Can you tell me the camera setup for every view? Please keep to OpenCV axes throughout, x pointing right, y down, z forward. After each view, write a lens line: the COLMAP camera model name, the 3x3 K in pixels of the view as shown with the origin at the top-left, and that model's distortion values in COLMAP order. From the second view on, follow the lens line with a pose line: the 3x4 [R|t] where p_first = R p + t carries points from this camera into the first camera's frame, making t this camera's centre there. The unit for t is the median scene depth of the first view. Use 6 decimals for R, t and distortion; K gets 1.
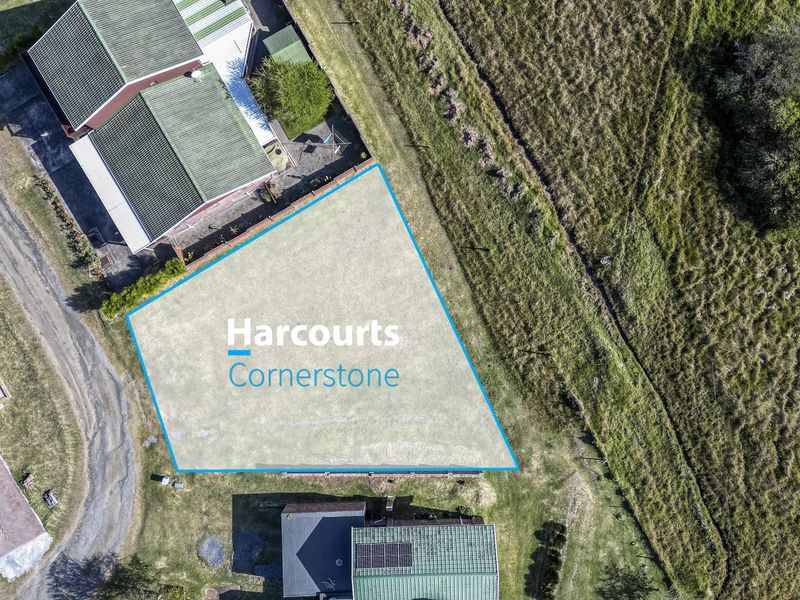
lens RADIAL K [[735.1, 0, 400.0], [0, 735.1, 300.0], [0, 0, 1]] dist [0.108119, -0.157023]
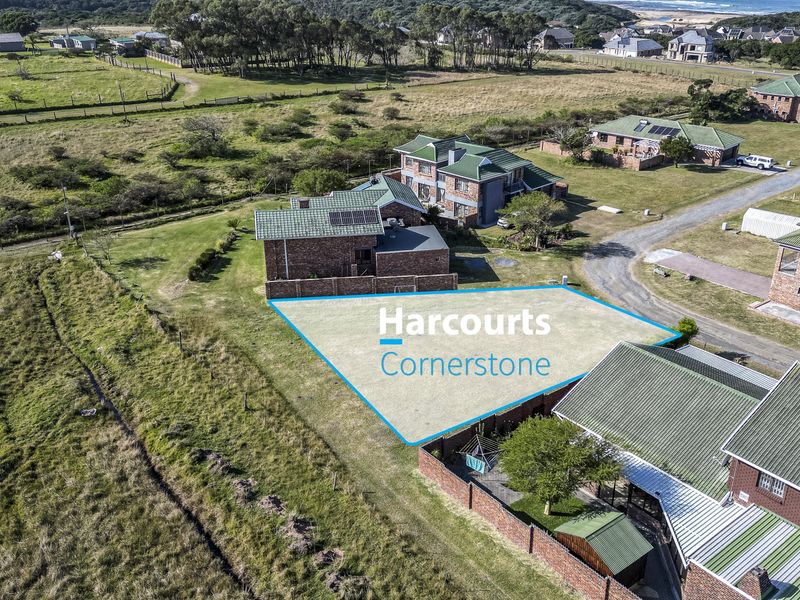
lens RADIAL K [[735.1, 0, 400.0], [0, 735.1, 300.0], [0, 0, 1]] dist [0.108119, -0.157023]
pose [[-0.990478, 0.077651, -0.113682, 0.044940], [-0.135884, -0.418807, 0.897851, -0.707638], [0.022108, 0.904749, 0.425371, 0.580351]]
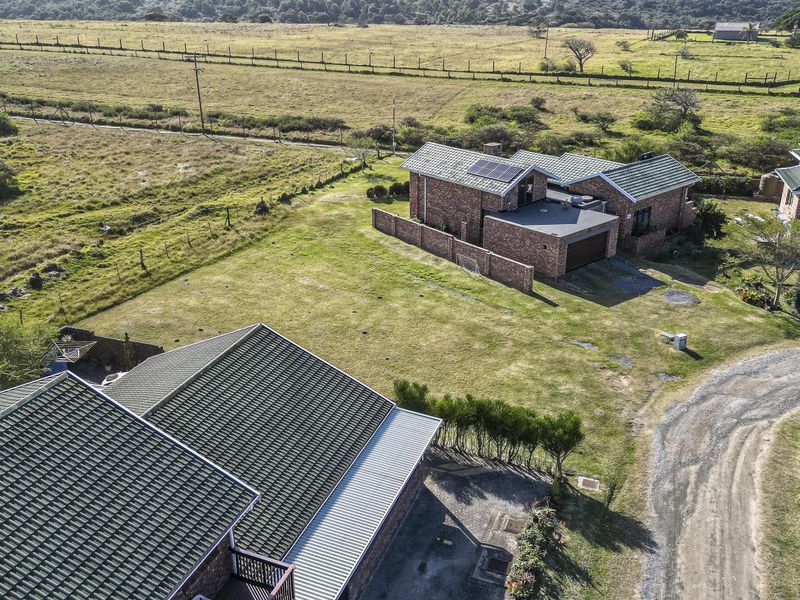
lens RADIAL K [[735.1, 0, 400.0], [0, 735.1, 300.0], [0, 0, 1]] dist [0.108119, -0.157023]
pose [[-0.628121, -0.285849, 0.723709, -0.634714], [0.777682, -0.261664, 0.571614, -0.316808], [0.025973, 0.921858, 0.386657, 0.725303]]
